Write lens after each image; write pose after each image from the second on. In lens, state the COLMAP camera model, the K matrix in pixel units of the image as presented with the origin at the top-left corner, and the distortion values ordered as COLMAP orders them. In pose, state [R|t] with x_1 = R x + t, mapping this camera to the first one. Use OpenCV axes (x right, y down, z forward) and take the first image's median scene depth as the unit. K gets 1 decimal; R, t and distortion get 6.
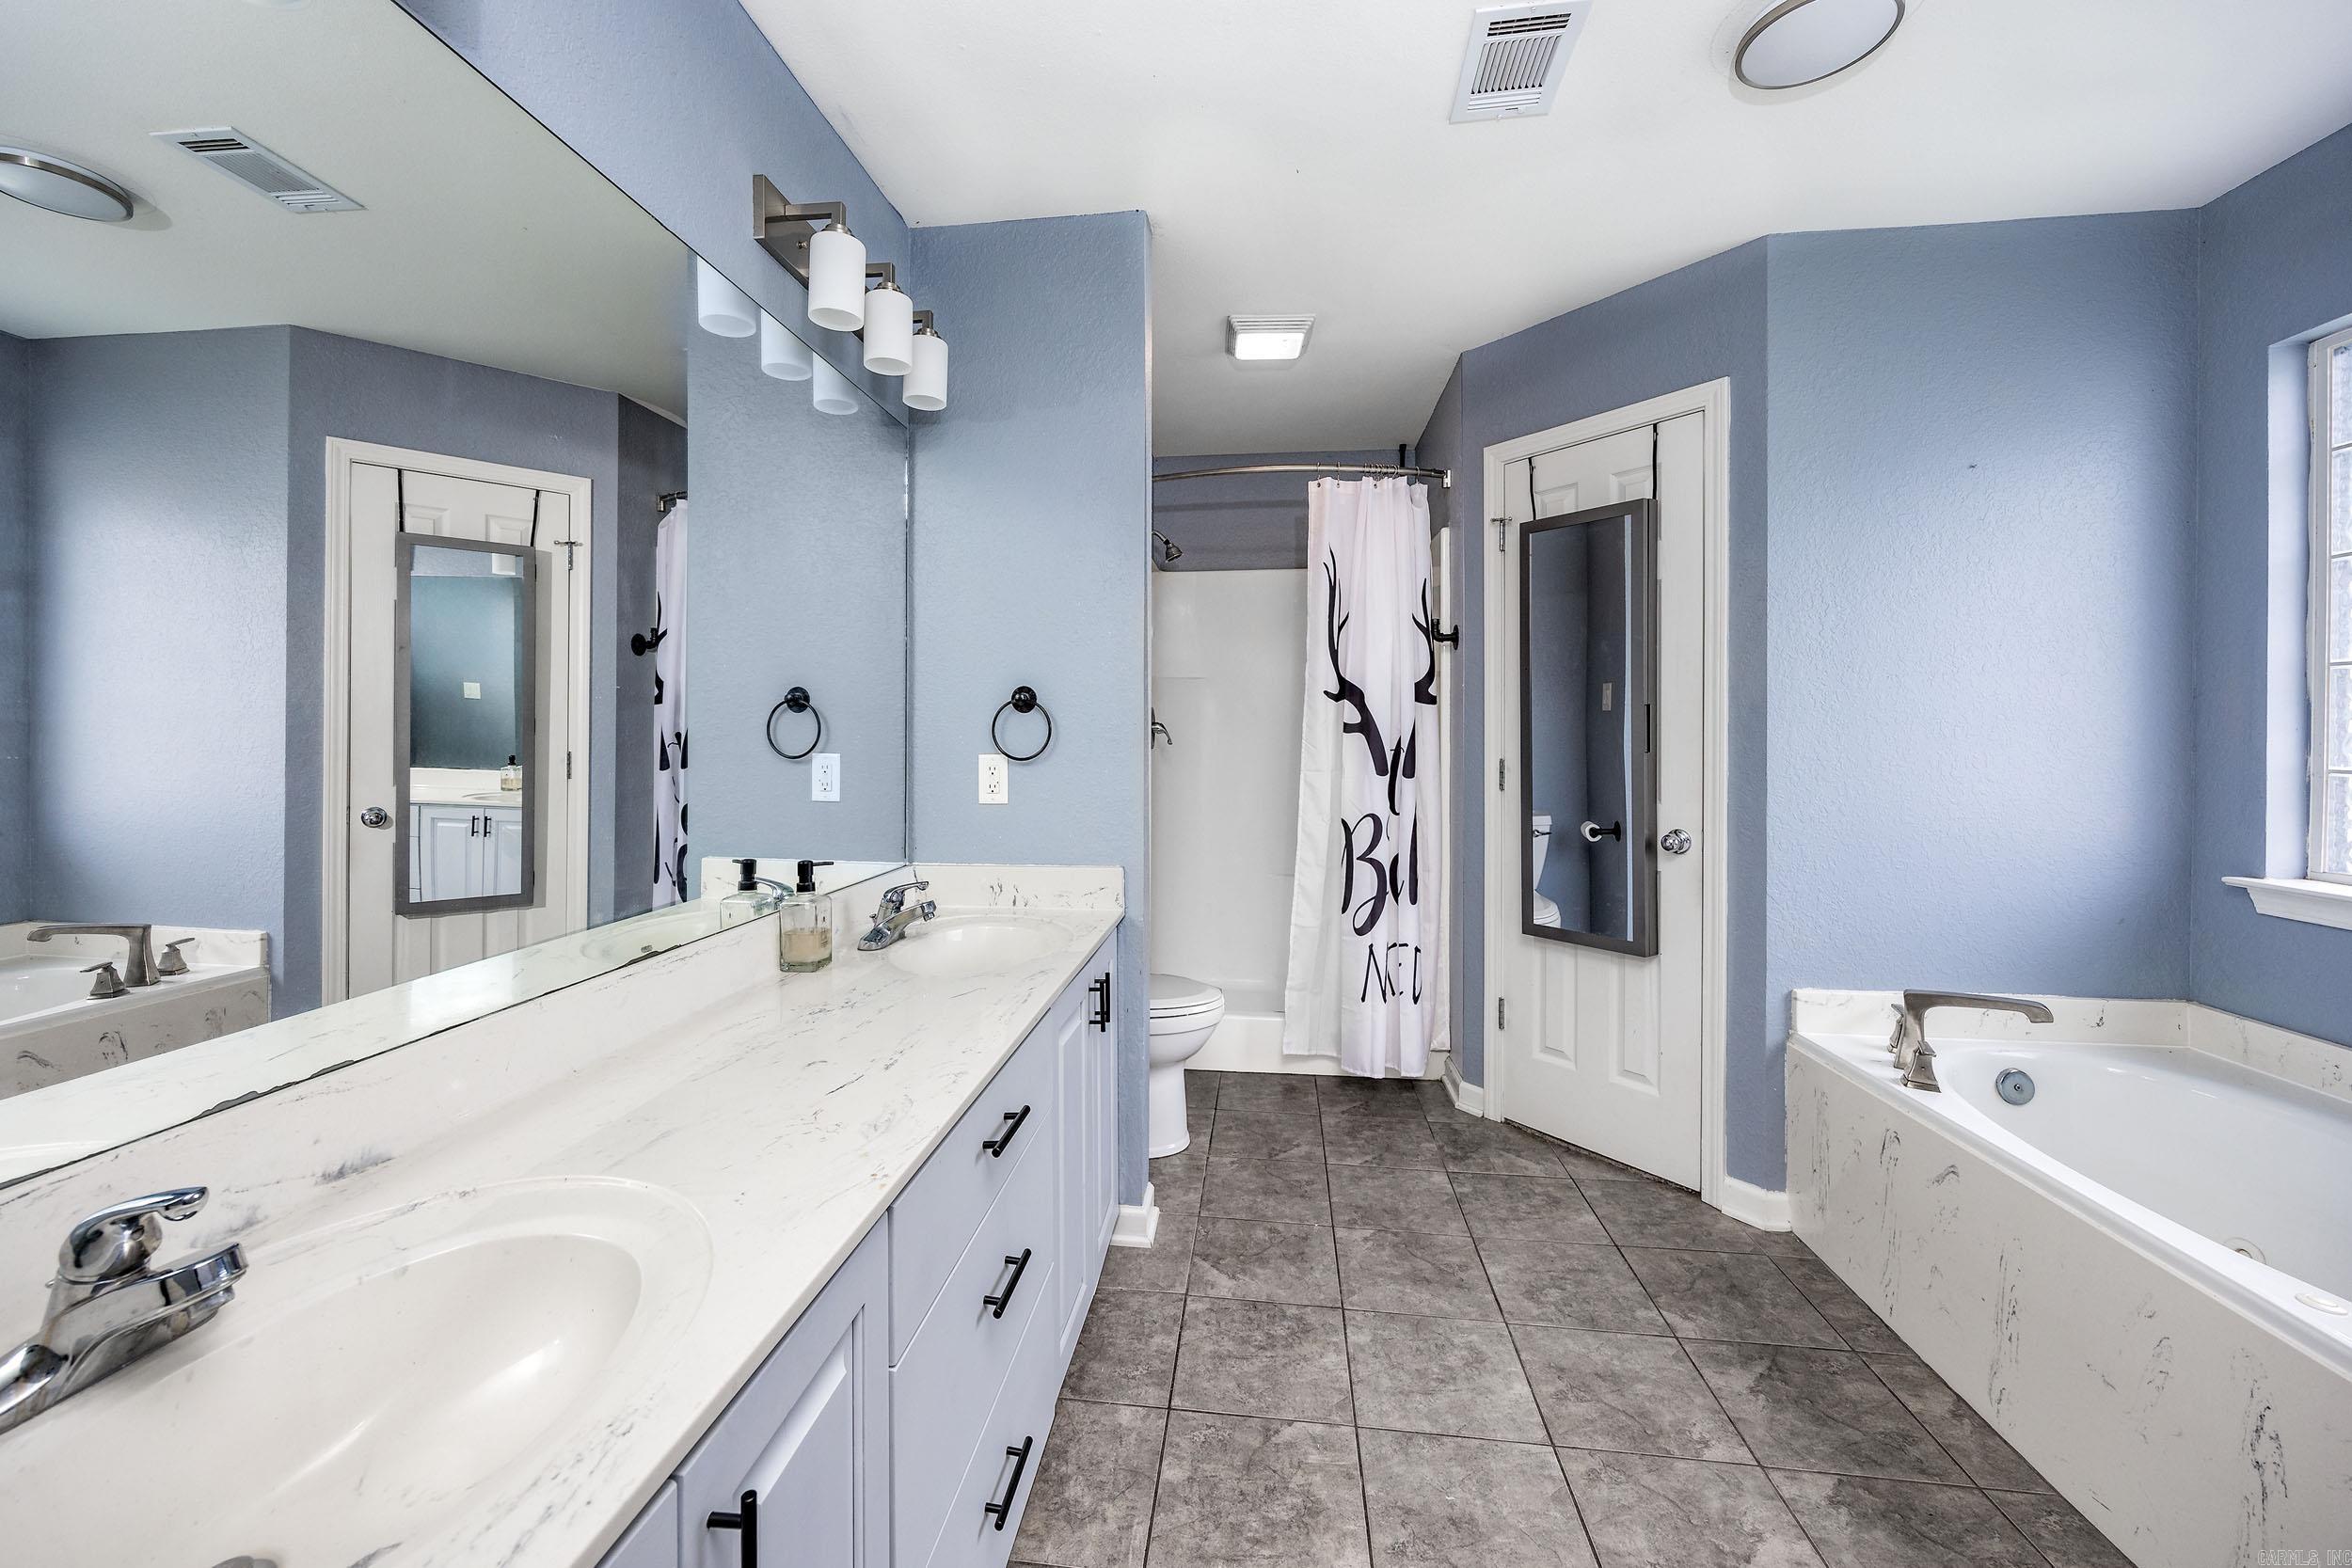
lens RADIAL K [[952.9, 0, 1172.7], [0, 952.9, 736.2], [0, 0, 1]] dist [0.002117, -0.000655]
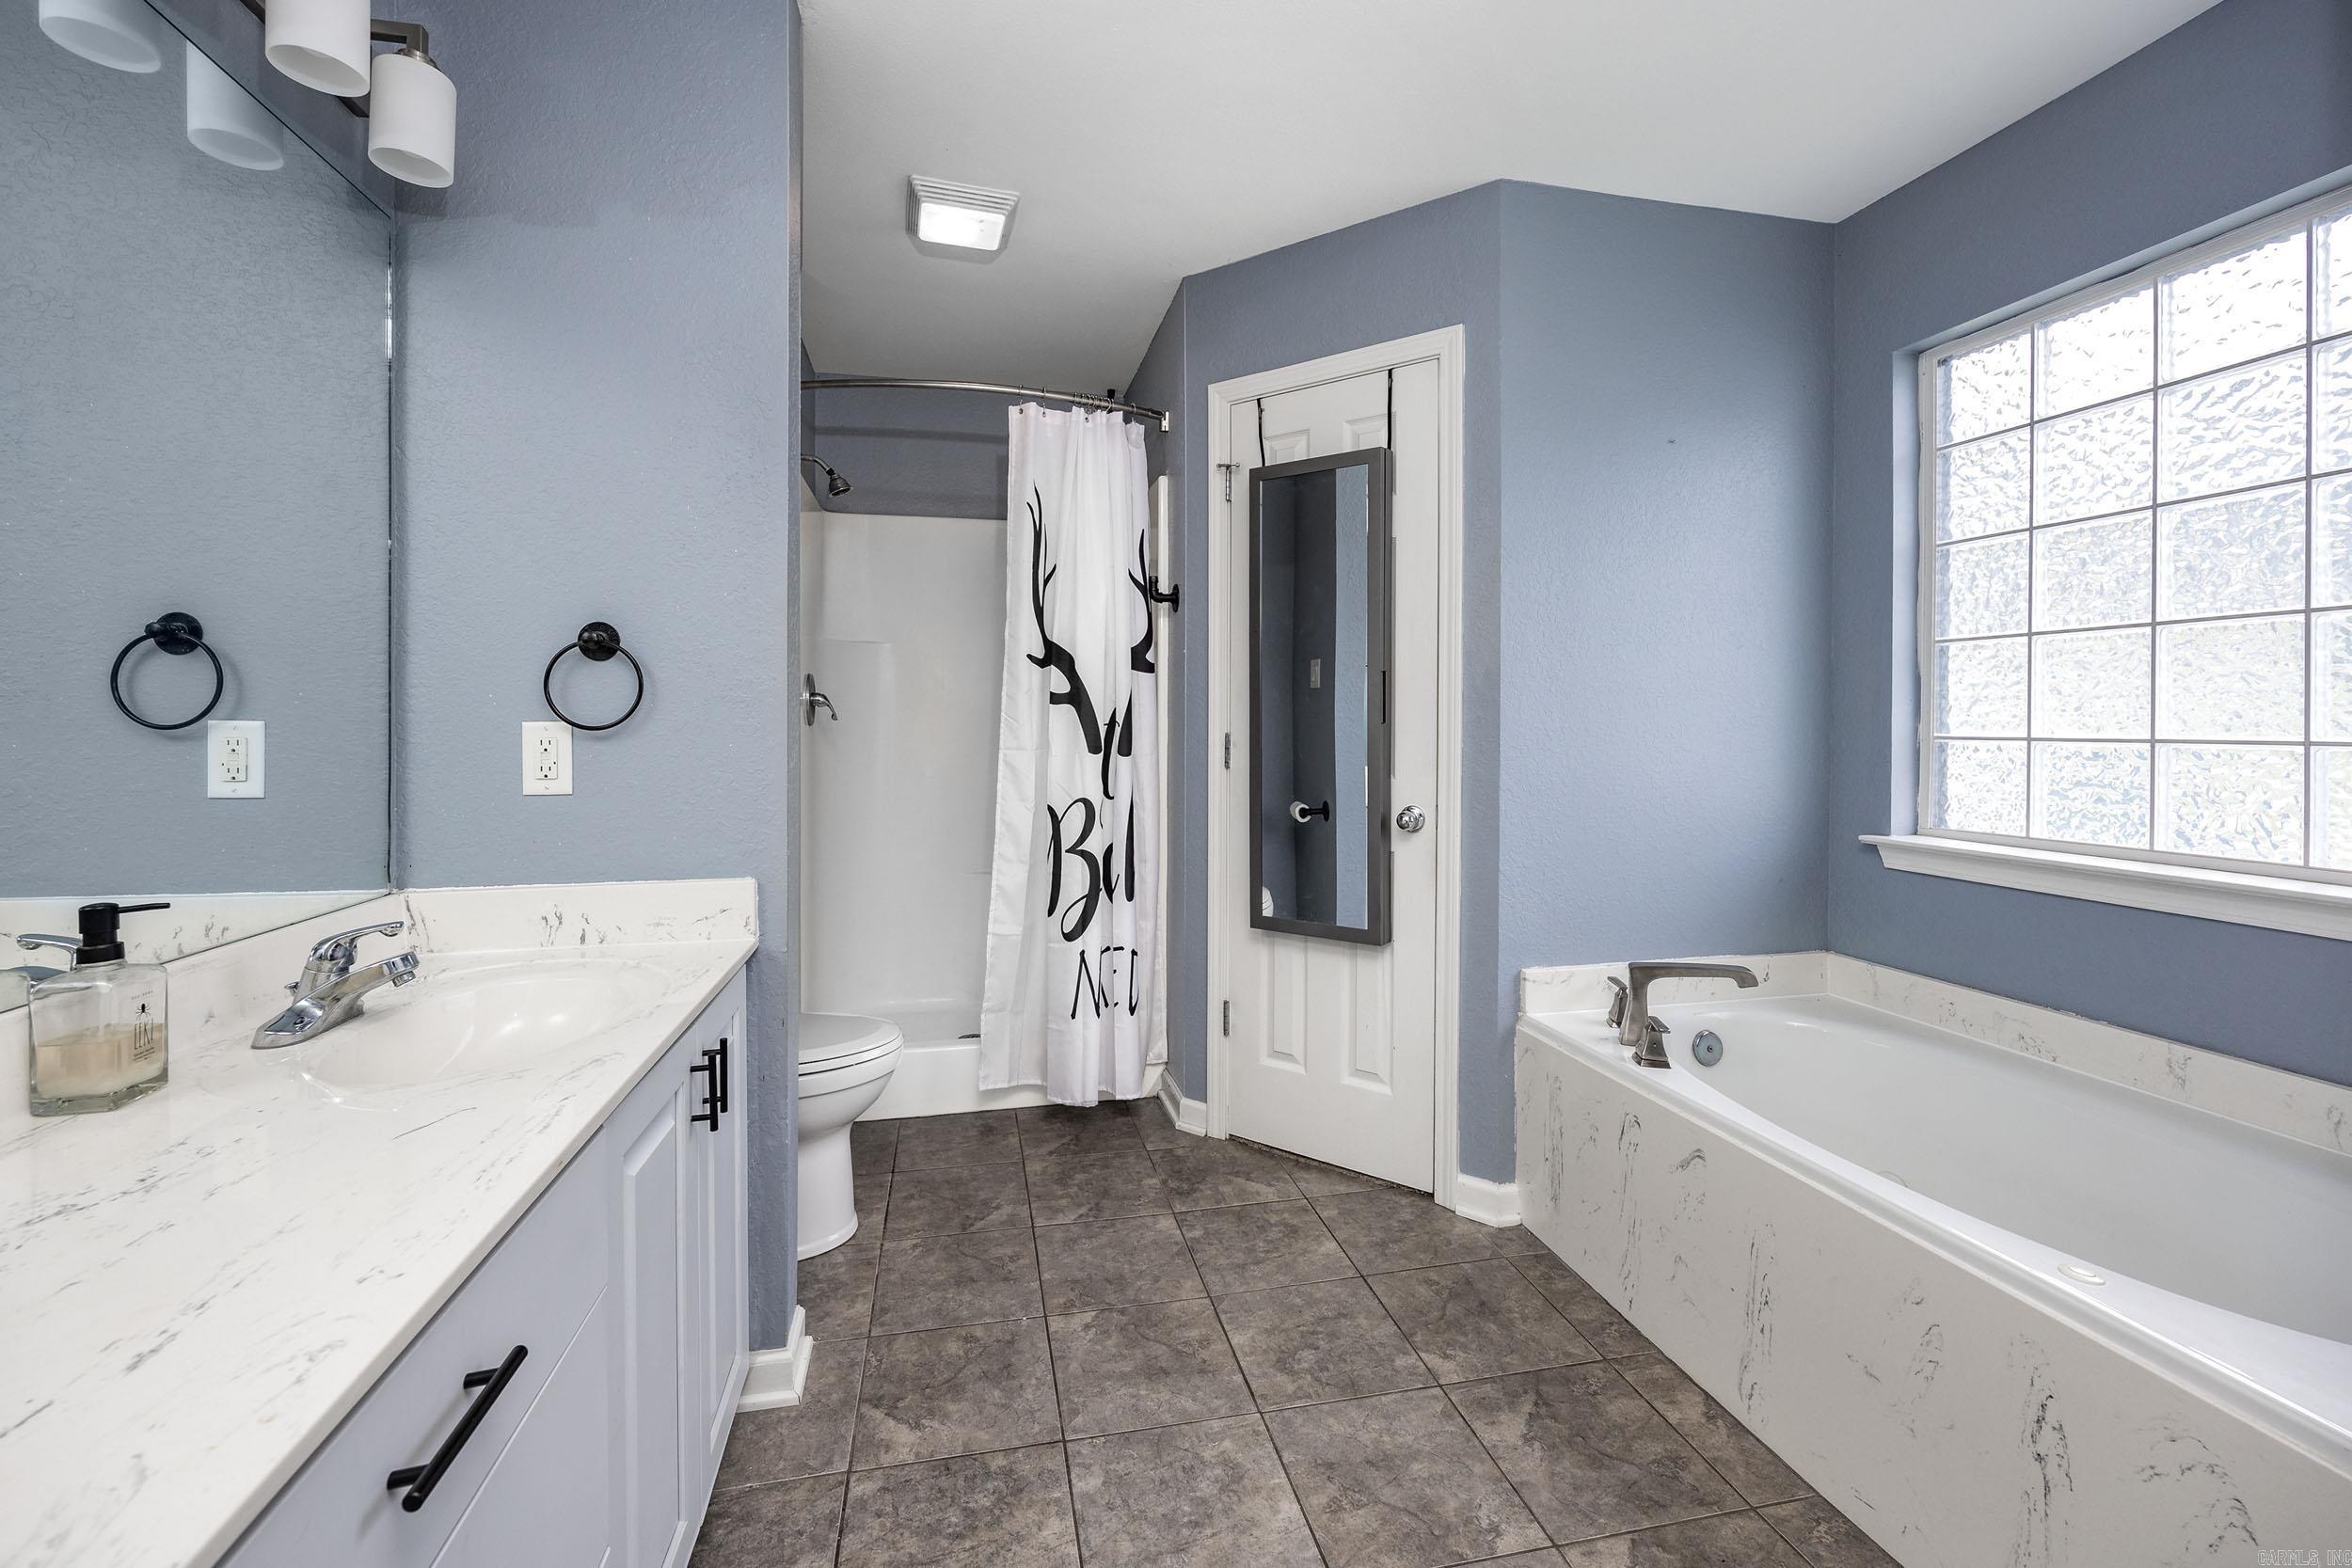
lens RADIAL K [[952.9, 0, 1183.1], [0, 952.9, 729.3], [0, 0, 1]] dist [0.002117, -0.000655]
pose [[0.943570, -0.000153, 0.331173, 0.012858], [-0.000778, 0.999996, 0.002677, 0.022148], [-0.331172, -0.002784, 0.943566, 0.216657]]
